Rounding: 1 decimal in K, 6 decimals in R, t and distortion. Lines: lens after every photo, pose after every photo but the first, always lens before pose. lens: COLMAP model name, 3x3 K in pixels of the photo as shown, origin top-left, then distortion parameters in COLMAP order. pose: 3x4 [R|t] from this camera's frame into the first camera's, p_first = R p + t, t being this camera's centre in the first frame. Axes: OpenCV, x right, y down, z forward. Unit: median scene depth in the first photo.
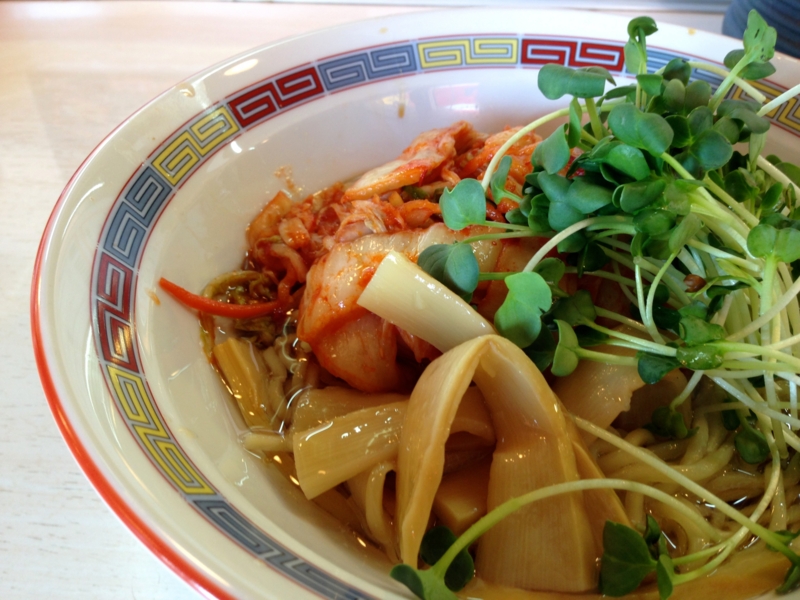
lens RADIAL K [[768.1, 0, 387.1], [0, 768.1, 298.8], [0, 0, 1]] dist [0.003085, 0.000000]
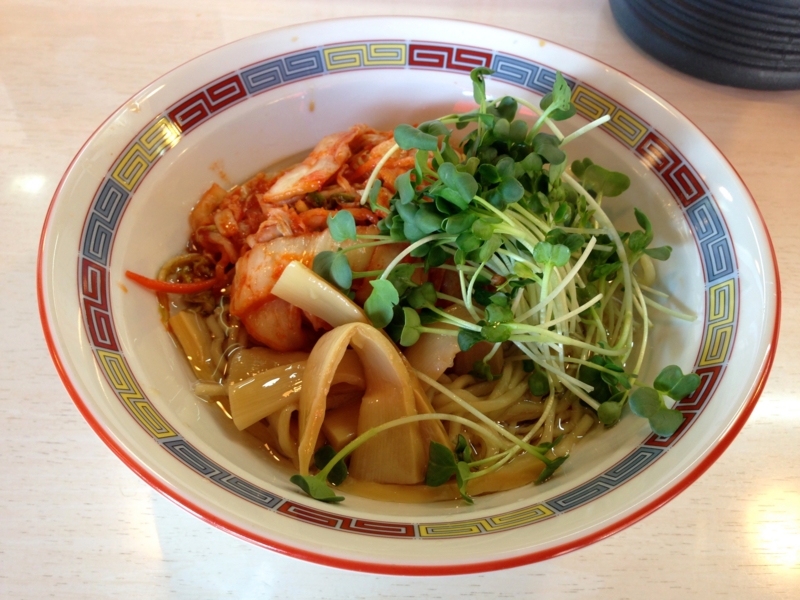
lens RADIAL K [[768.1, 0, 398.2], [0, 768.1, 299.3], [0, 0, 1]] dist [0.003085, 0.000000]
pose [[0.997376, -0.022848, 0.068690, 0.091135], [0.011011, 0.985725, 0.168001, -0.202647], [-0.071548, -0.166804, 0.983391, -0.383163]]
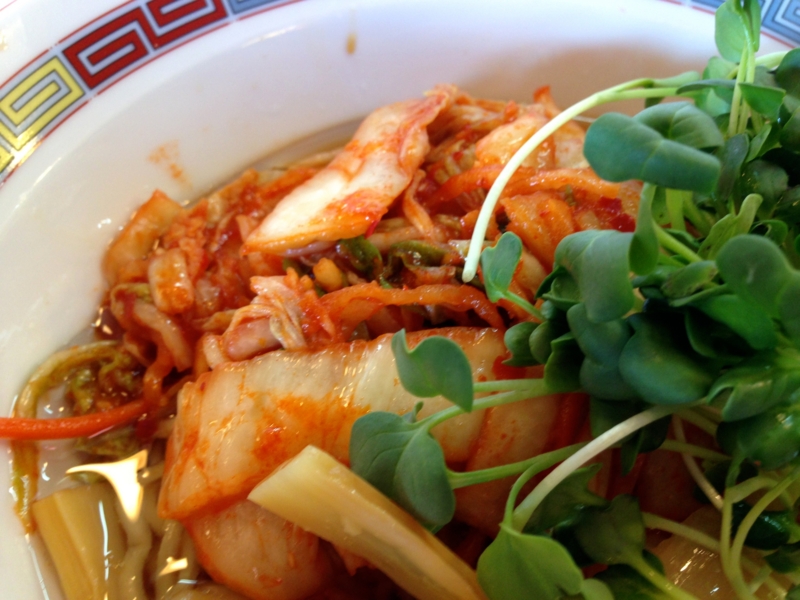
lens RADIAL K [[768.1, 0, 396.3], [0, 768.1, 294.0], [0, 0, 1]] dist [0.003085, 0.000000]
pose [[0.998329, 0.020226, 0.054127, 0.037158], [-0.032648, 0.970328, 0.239578, -0.273488], [-0.047675, -0.240945, 0.969367, 0.427027]]
